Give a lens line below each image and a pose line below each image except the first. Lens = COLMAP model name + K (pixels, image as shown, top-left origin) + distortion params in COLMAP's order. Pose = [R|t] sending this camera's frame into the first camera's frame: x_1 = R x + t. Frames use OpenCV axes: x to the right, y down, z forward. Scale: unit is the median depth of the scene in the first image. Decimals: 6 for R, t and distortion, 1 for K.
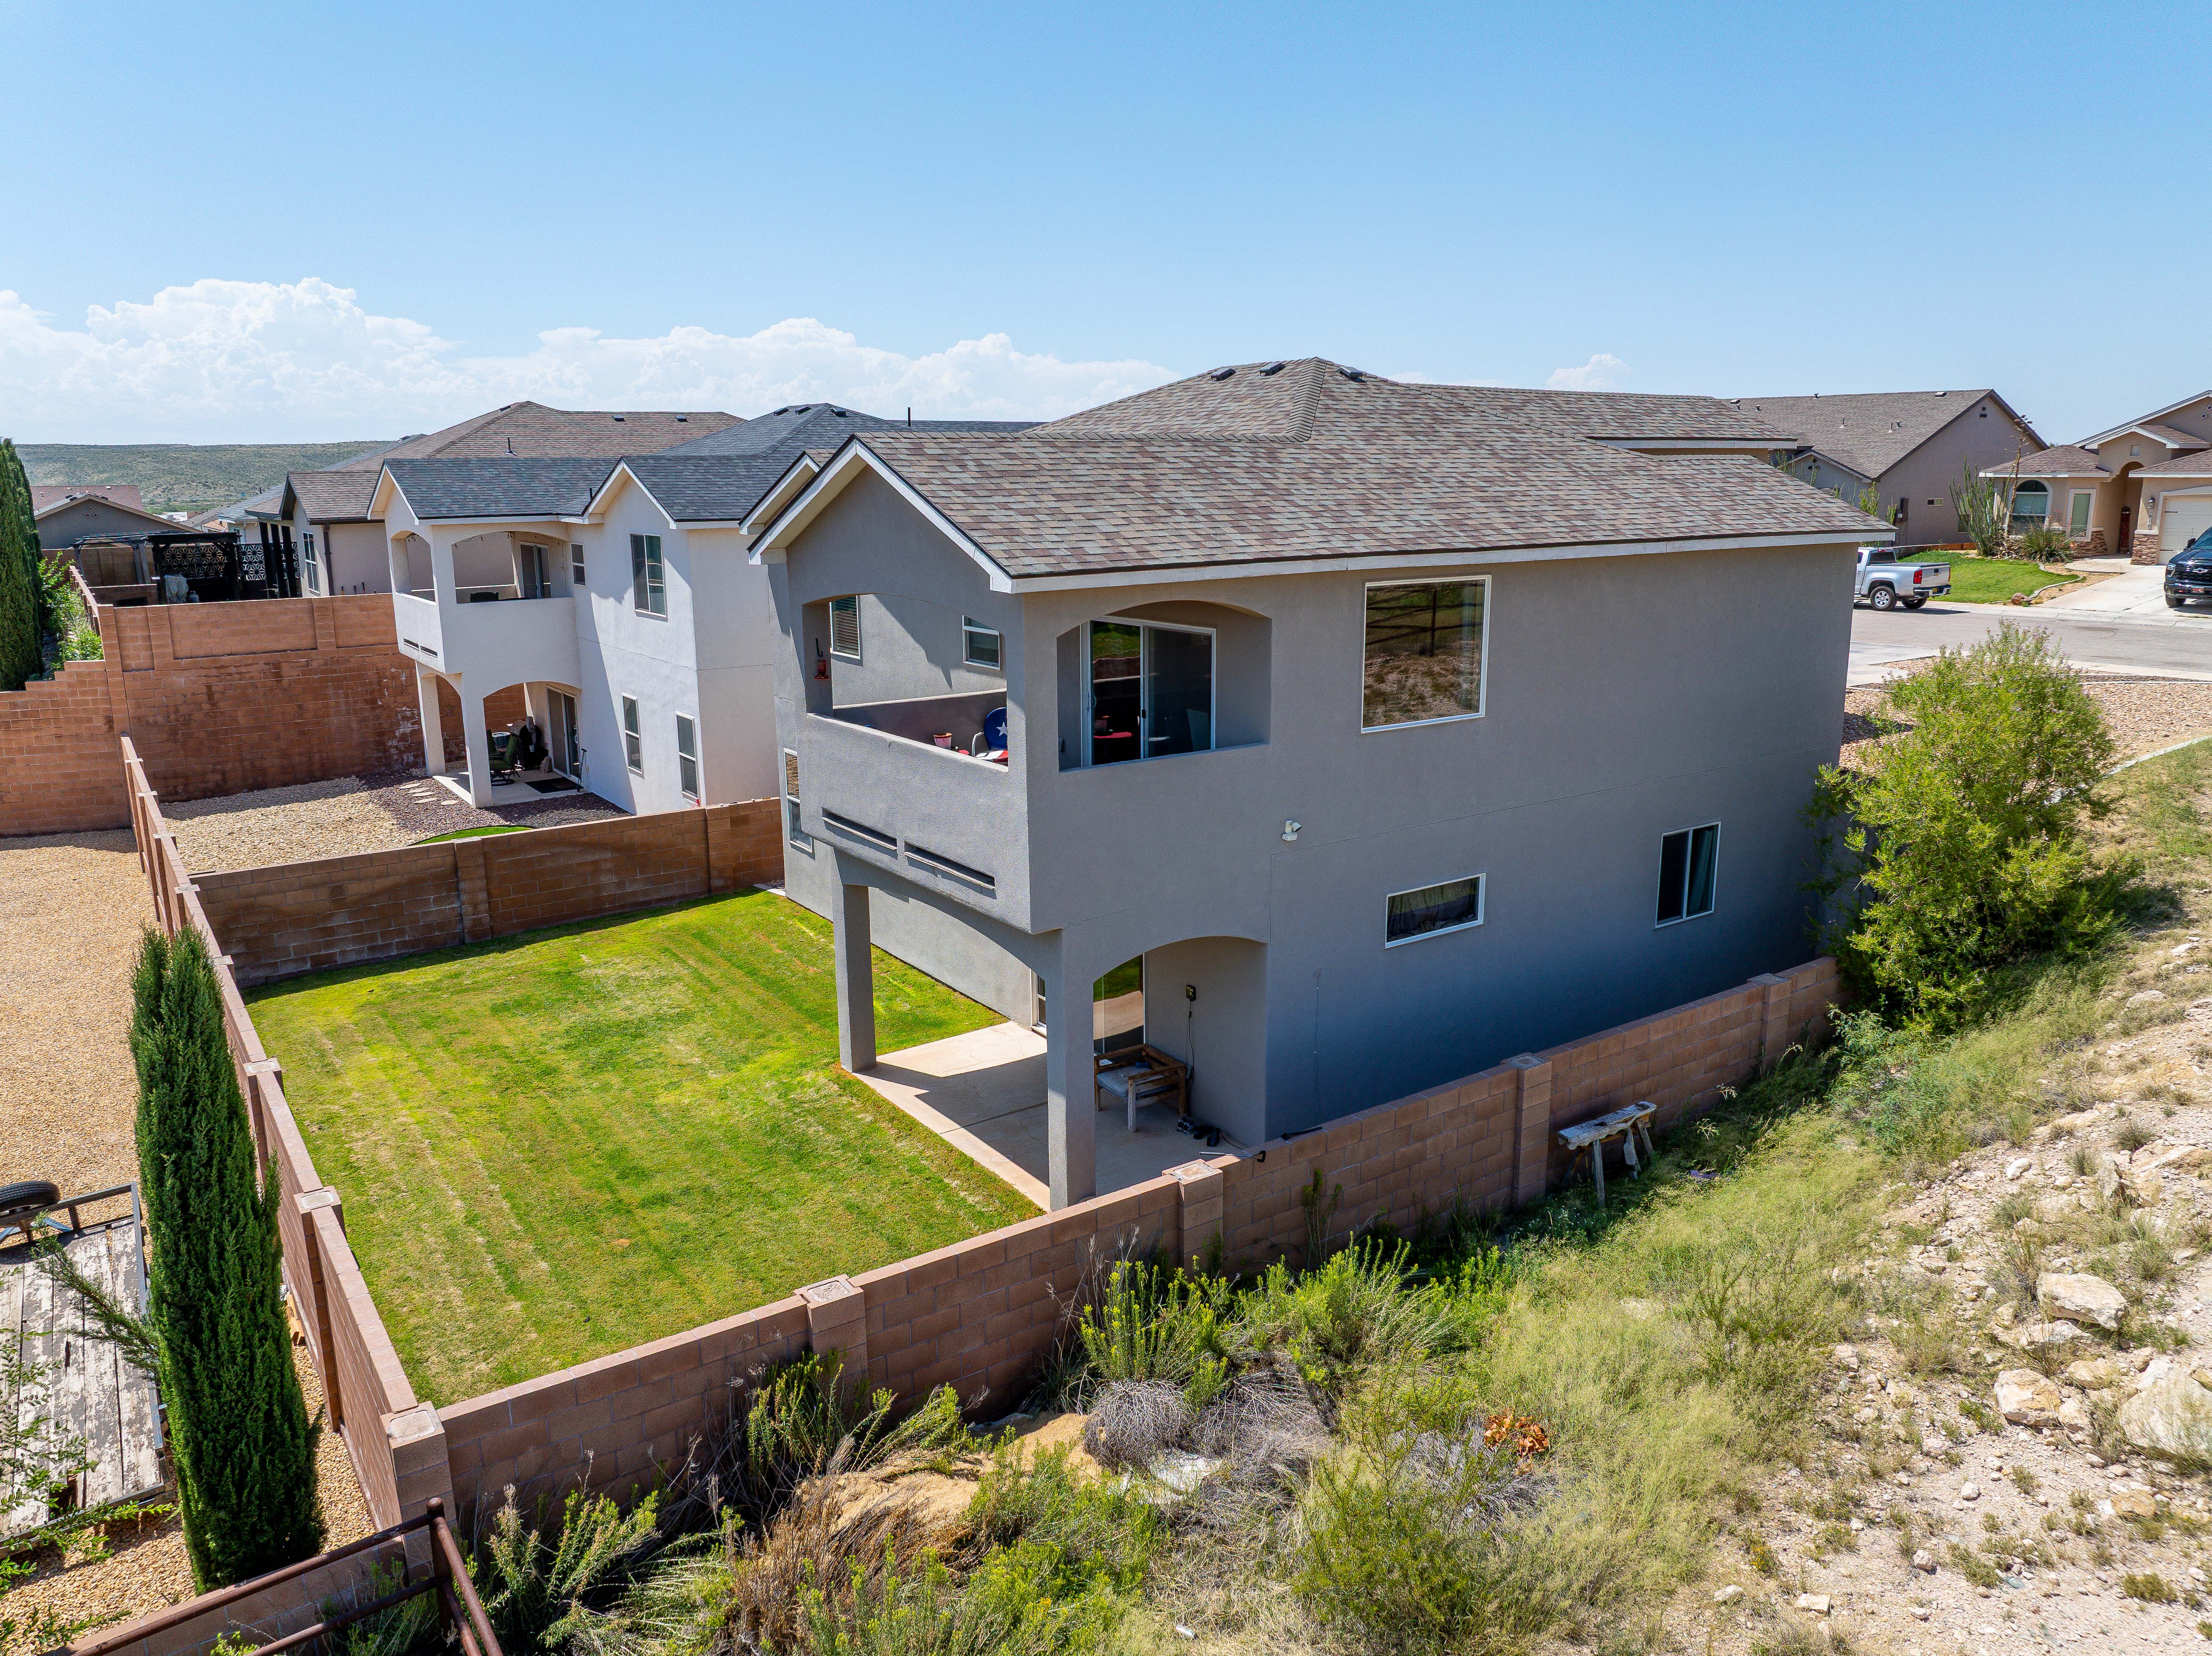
lens RADIAL K [[1560.6, 0, 1125.2], [0, 1560.6, 793.6], [0, 0, 1]] dist [-0.043030, 0.007344]
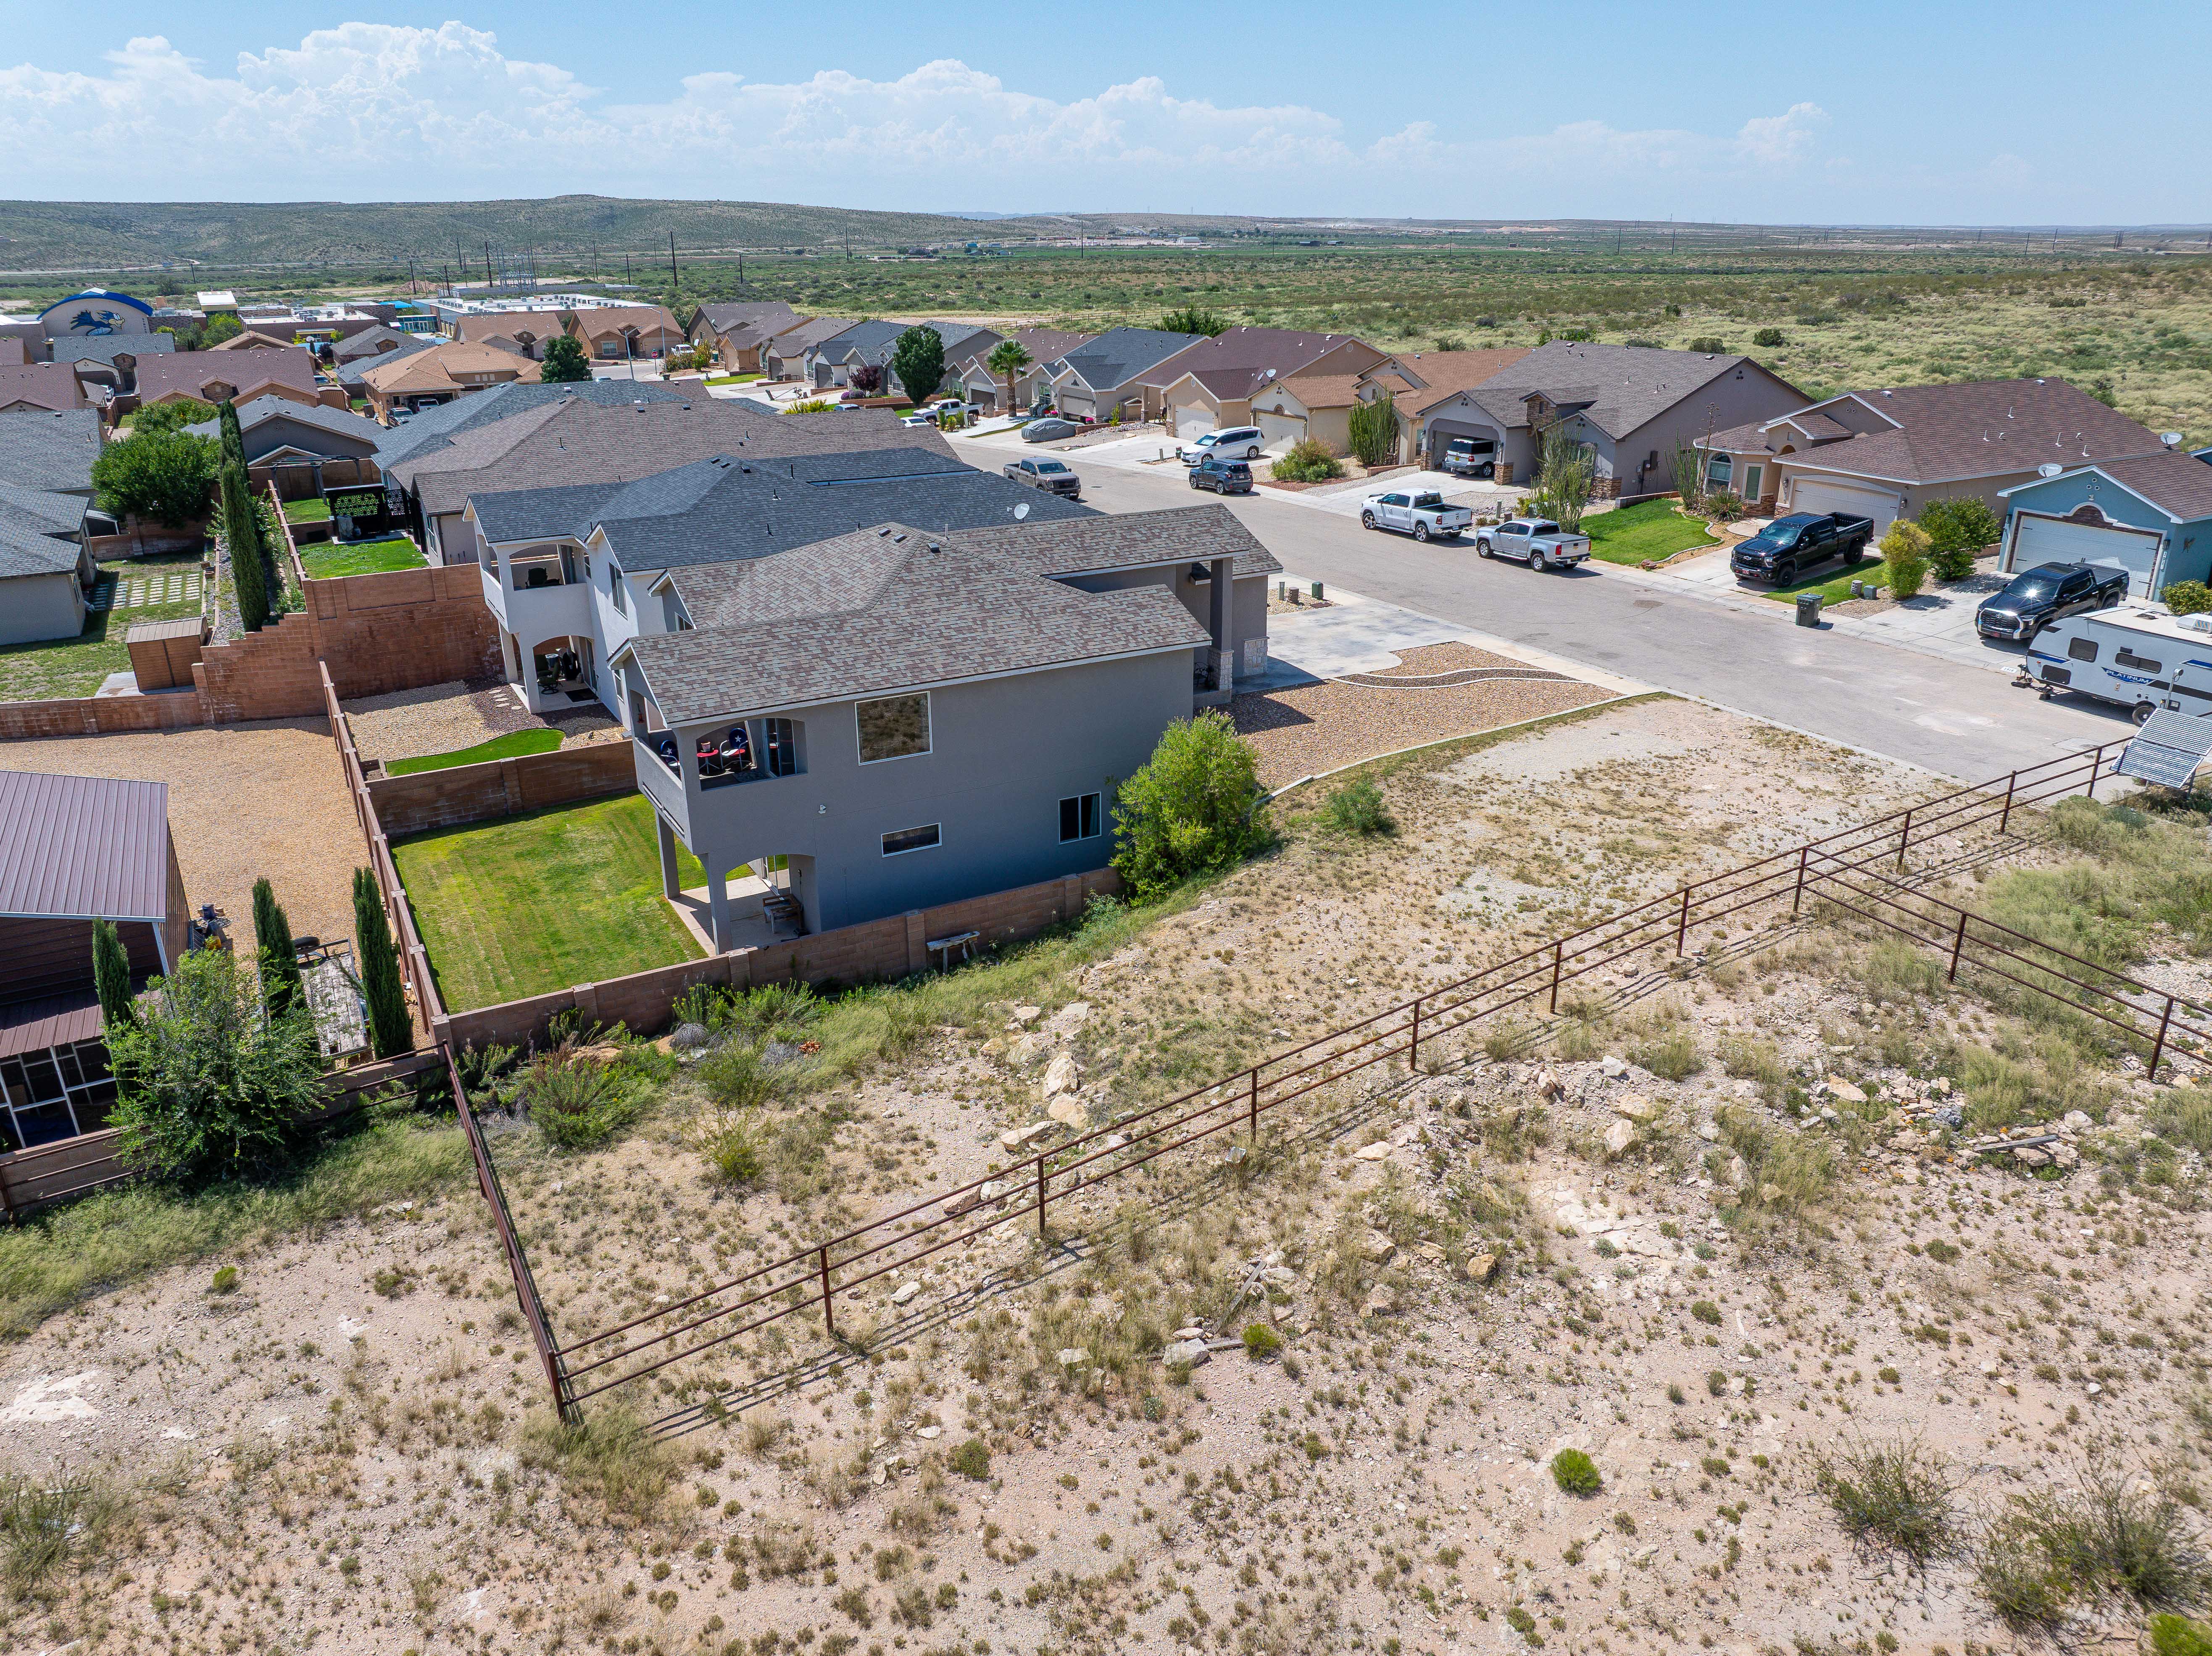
lens RADIAL K [[1560.6, 0, 1125.2], [0, 1560.6, 793.6], [0, 0, 1]] dist [-0.043030, 0.007344]
pose [[0.995731, 0.035578, -0.085172, 0.657179], [-0.022921, 0.989135, 0.145211, -0.301671], [0.089413, -0.142639, 0.985728, -1.073523]]
